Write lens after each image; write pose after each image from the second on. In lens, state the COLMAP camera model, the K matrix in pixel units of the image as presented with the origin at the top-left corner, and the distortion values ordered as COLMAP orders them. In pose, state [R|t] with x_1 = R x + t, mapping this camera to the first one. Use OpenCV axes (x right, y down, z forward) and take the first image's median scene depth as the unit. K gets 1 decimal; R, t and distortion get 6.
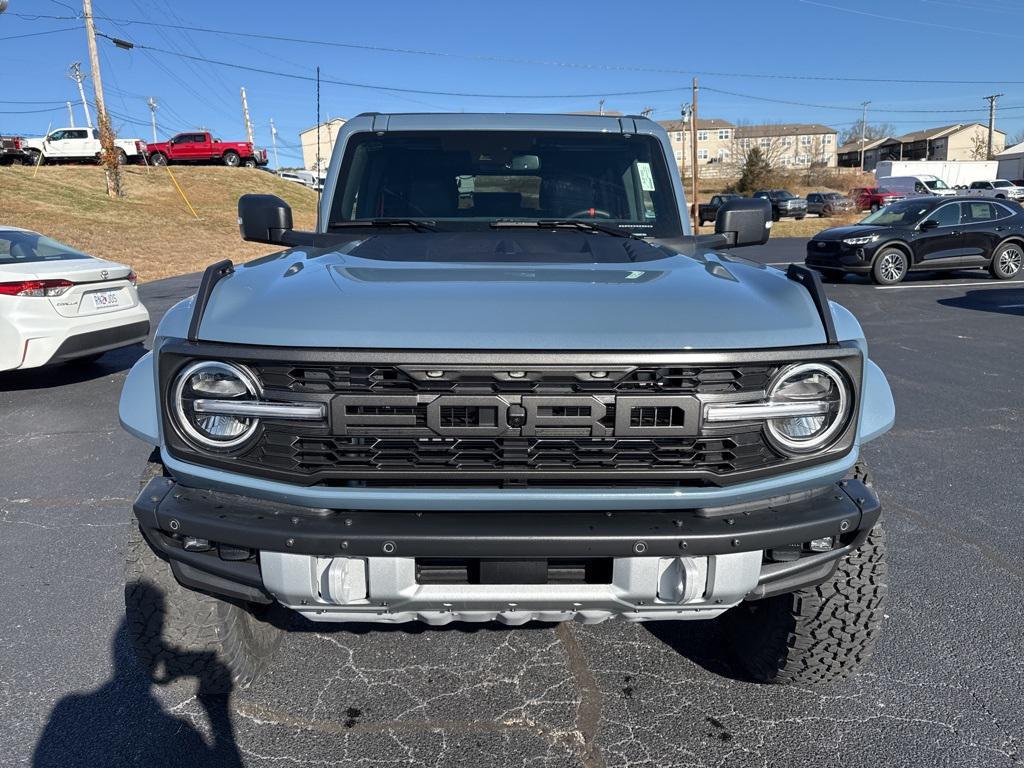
lens RADIAL K [[743.4, 0, 508.9], [0, 743.4, 343.9], [0, 0, 1]] dist [-0.001360, -0.001944]
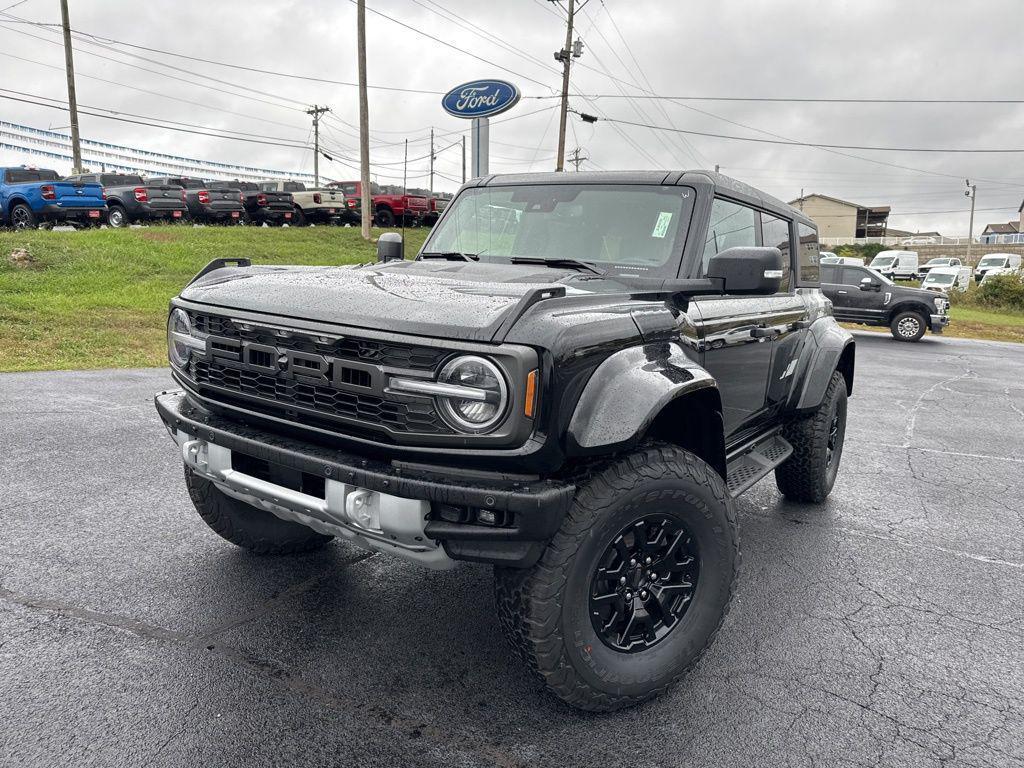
lens RADIAL K [[736.5, 0, 512.3], [0, 736.5, 378.7], [0, 0, 1]] dist [0.049397, 0.000612]
pose [[0.834909, 0.140884, -0.532051, 1.136728], [-0.166673, 0.986012, -0.000458, 0.054552], [0.524544, 0.089061, 0.846712, 0.027101]]
